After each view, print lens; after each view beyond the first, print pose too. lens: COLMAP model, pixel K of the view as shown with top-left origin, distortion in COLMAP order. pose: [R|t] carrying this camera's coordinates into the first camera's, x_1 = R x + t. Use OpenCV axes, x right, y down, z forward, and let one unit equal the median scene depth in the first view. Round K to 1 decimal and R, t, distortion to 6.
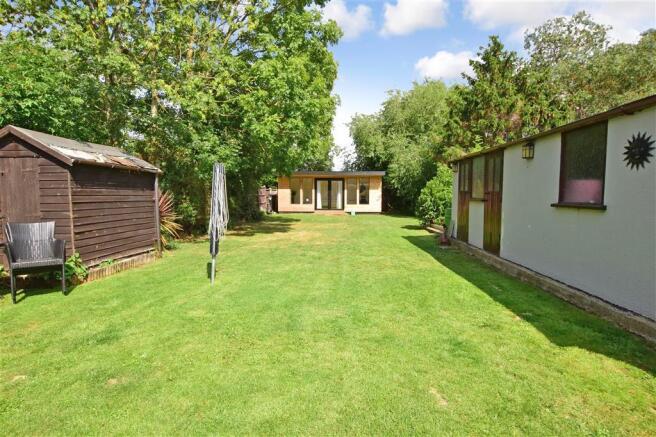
lens RADIAL K [[337.1, 0, 329.4], [0, 337.1, 220.3], [0, 0, 1]] dist [0.000806, -0.000001]
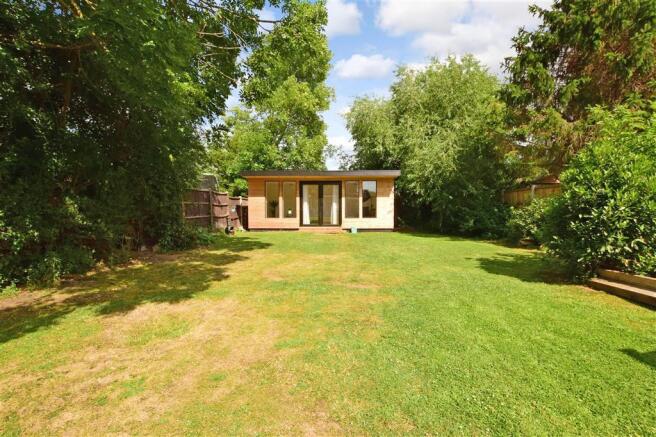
lens RADIAL K [[283.8, 0, 328.8], [0, 283.8, 217.3], [0, 0, 1]] dist [0.000174, -0.000015]
pose [[0.999861, -0.004763, 0.015983, 0.007505], [0.005631, 0.998488, -0.054689, -0.016490], [-0.015698, 0.054771, 0.998376, 0.403114]]
